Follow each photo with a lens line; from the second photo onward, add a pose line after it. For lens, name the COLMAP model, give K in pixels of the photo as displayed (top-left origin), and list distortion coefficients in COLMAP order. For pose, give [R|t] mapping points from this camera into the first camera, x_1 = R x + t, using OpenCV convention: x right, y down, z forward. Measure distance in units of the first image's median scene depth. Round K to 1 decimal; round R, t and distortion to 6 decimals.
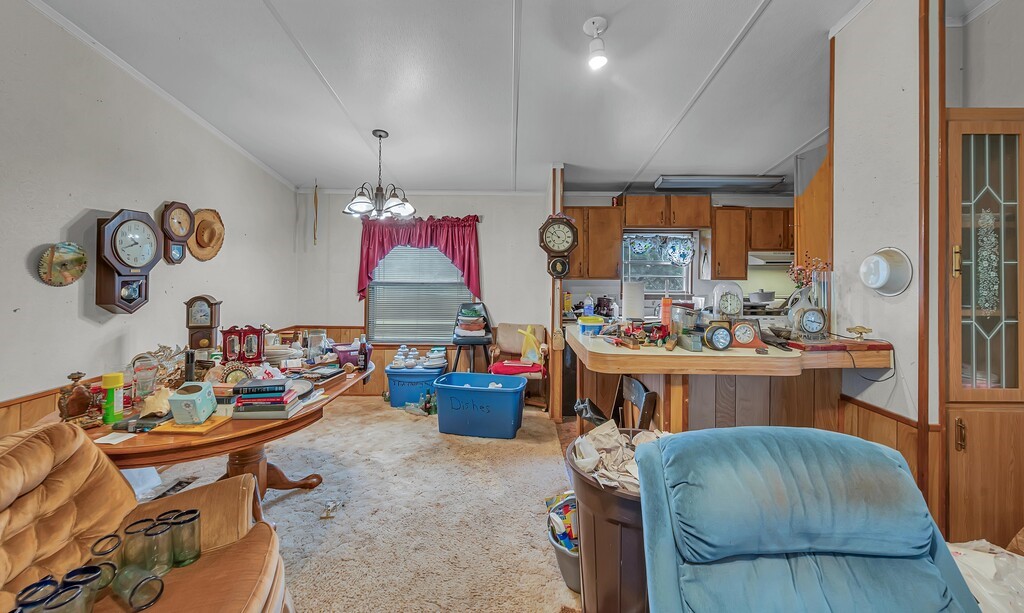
lens RADIAL K [[418.8, 0, 507.7], [0, 418.8, 271.2], [0, 0, 1]] dist [-0.002422, 0.000102]
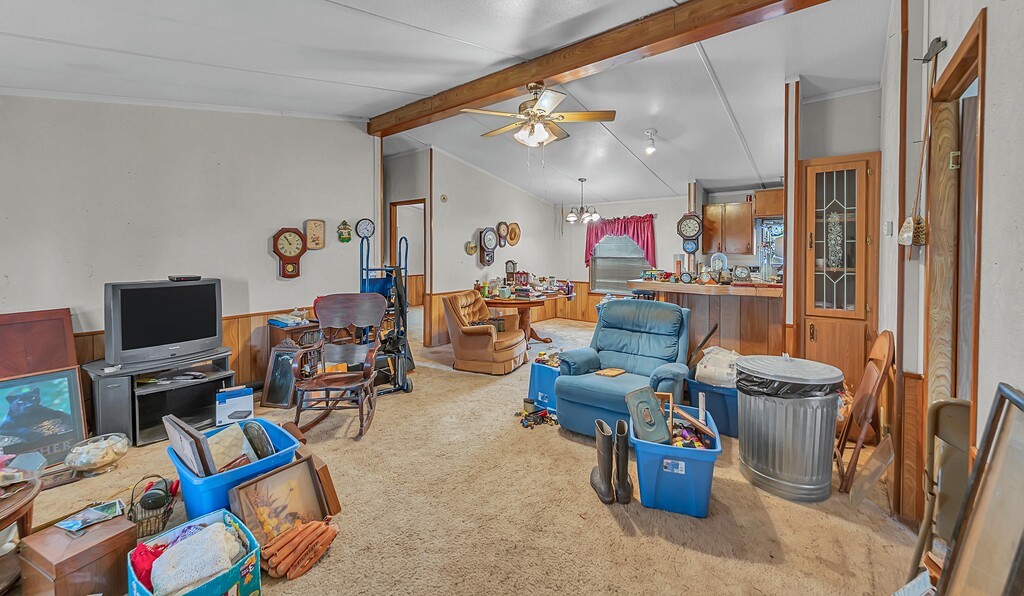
lens RADIAL K [[376.0, 0, 511.2], [0, 376.0, 298.0], [0, 0, 1]] dist [-0.000994, -0.000036]
pose [[0.782149, 0.071943, -0.618924, 0.702105], [0.003222, 0.992832, 0.119477, 0.015886], [0.623083, -0.095442, 0.776310, -0.788239]]
